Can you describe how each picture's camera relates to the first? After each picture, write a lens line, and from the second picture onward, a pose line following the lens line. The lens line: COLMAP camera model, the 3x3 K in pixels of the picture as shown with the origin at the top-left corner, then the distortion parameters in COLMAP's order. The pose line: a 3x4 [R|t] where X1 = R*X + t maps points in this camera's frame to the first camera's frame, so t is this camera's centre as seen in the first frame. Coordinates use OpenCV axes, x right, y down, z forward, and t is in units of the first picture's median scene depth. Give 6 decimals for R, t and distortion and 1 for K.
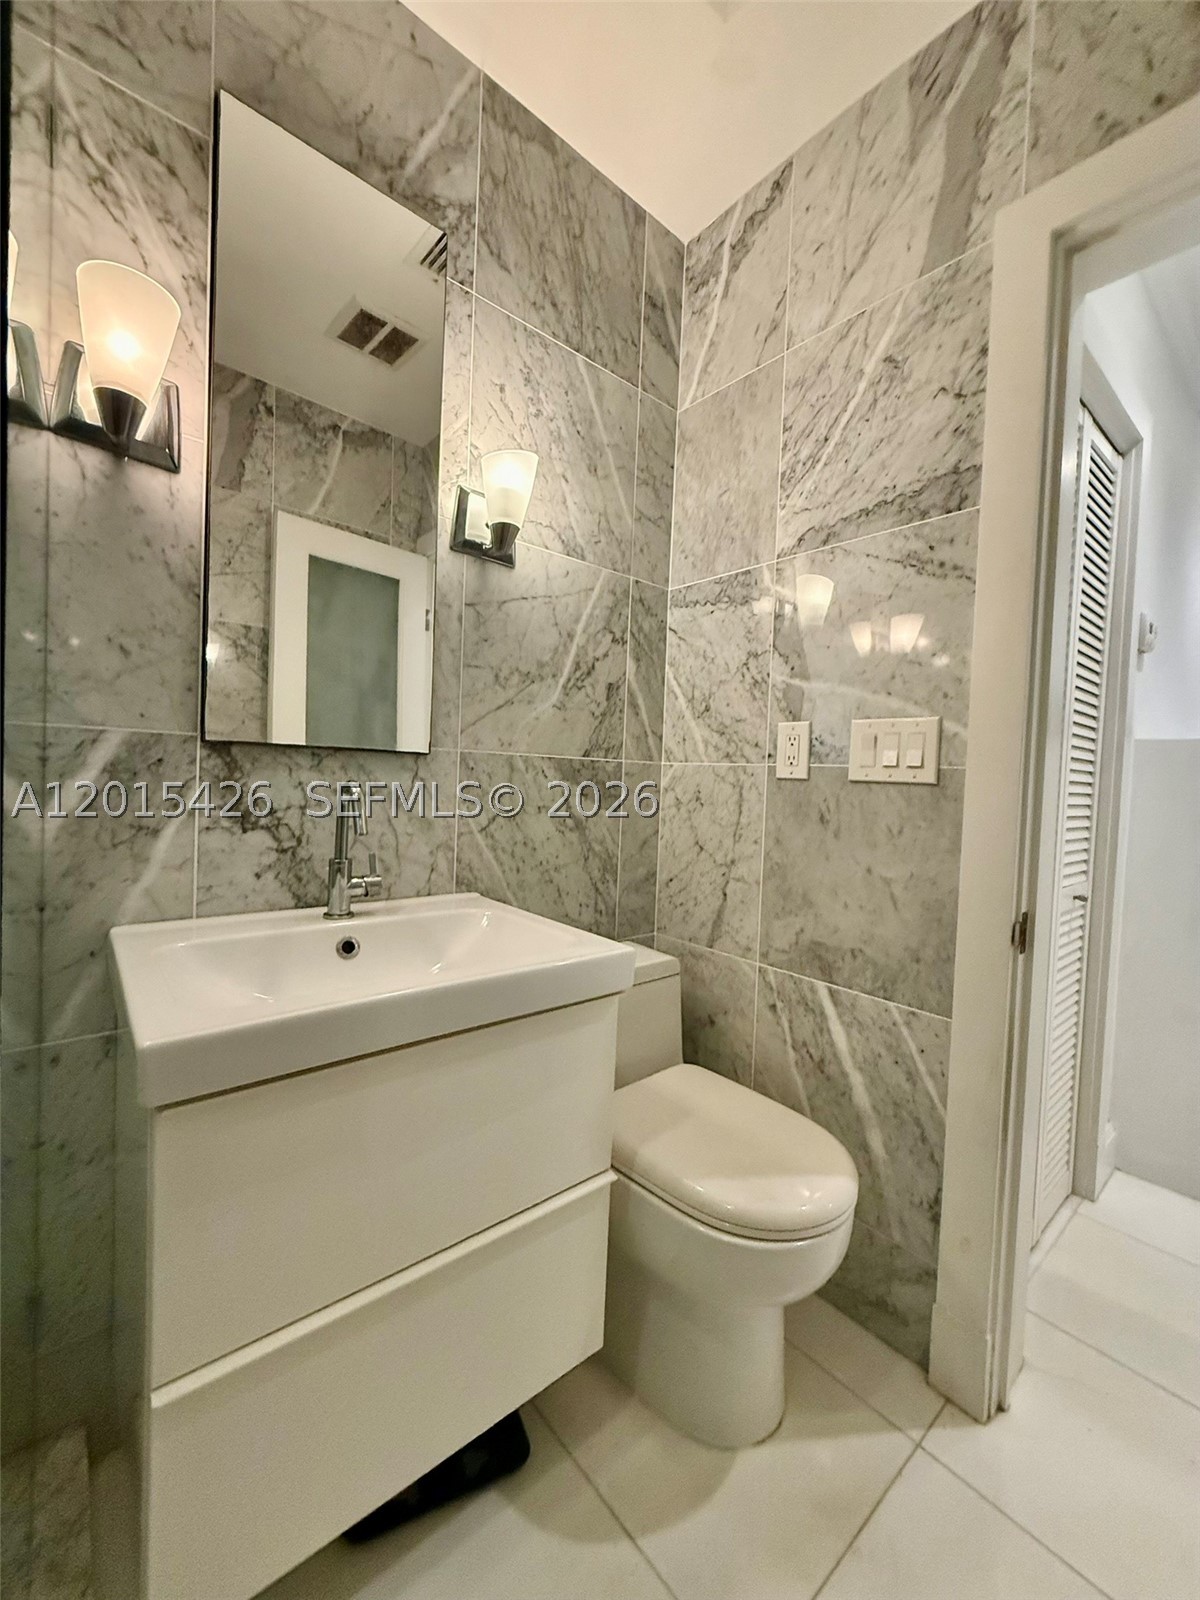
lens RADIAL K [[640.8, 0, 595.4], [0, 640.8, 807.7], [0, 0, 1]] dist [-0.000534, 0.000555]
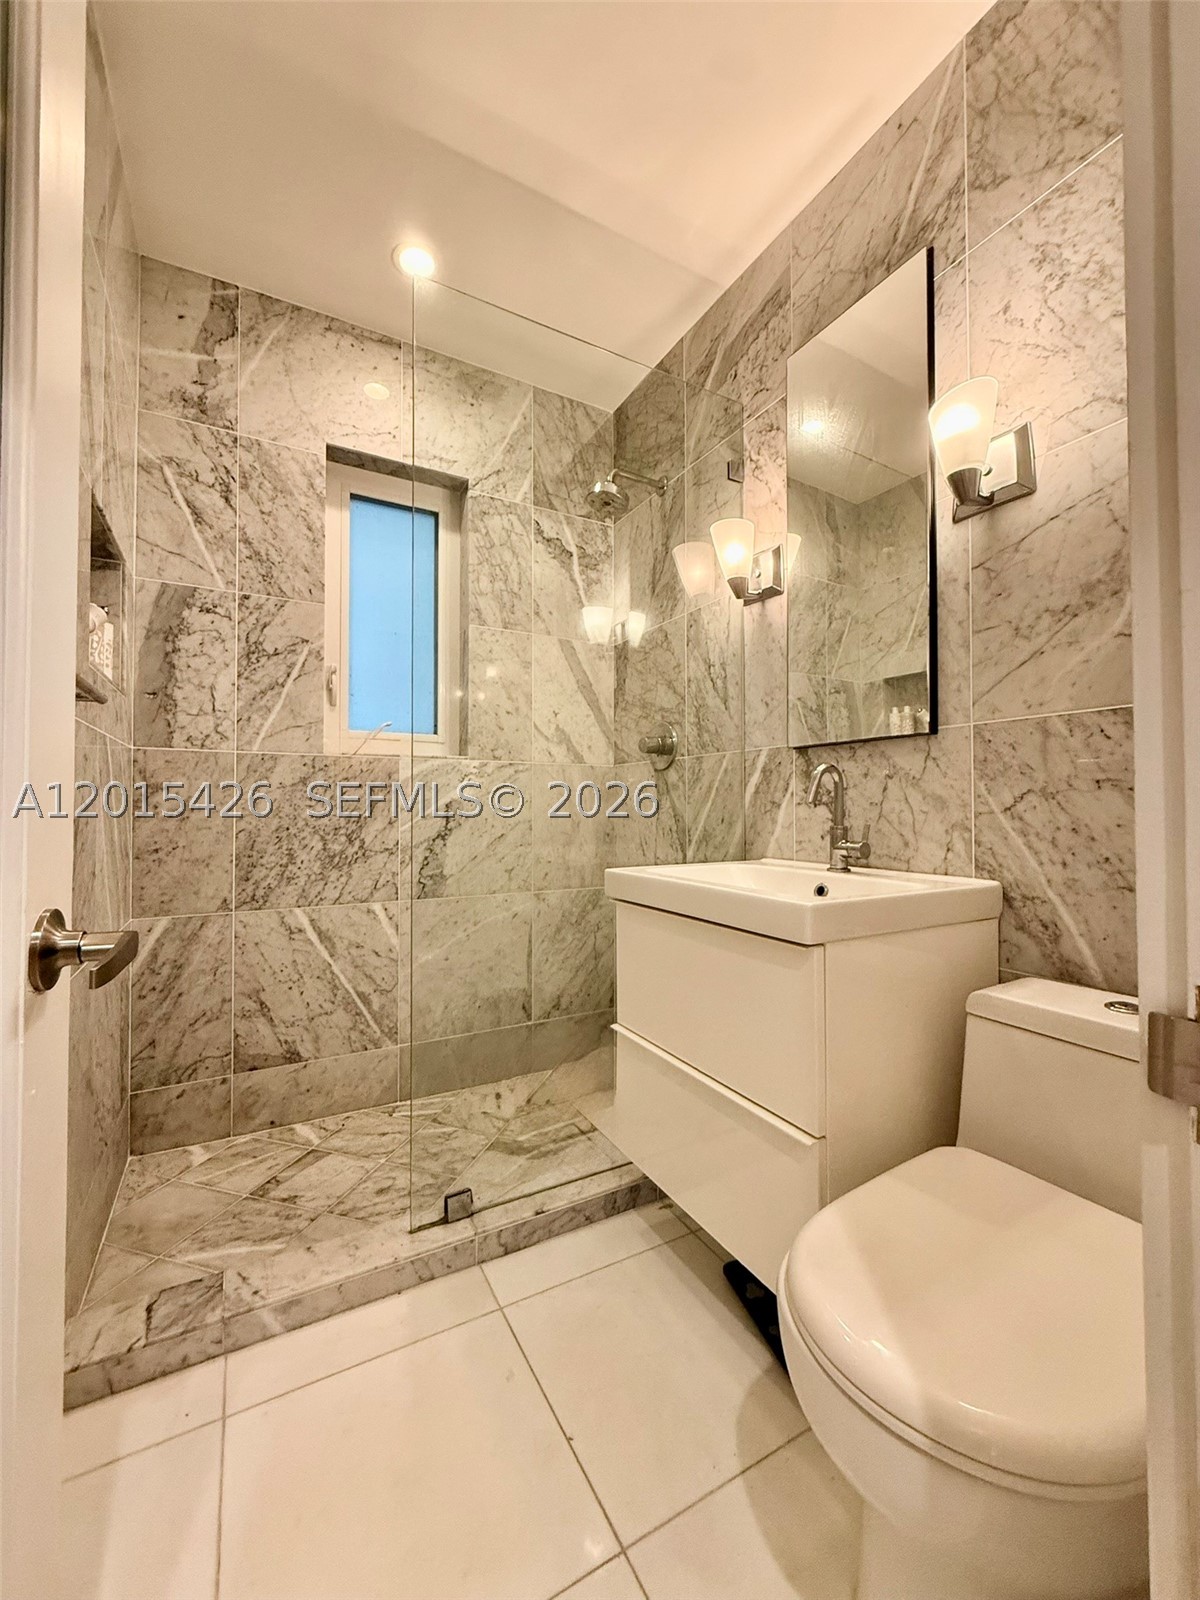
lens RADIAL K [[640.8, 0, 596.9], [0, 640.8, 795.0], [0, 0, 1]] dist [-0.000534, 0.000555]
pose [[-0.200272, -0.050819, -0.978421, 0.799373], [-0.044029, 0.998112, -0.042829, 0.077707], [0.978750, 0.034501, -0.202132, 0.651642]]
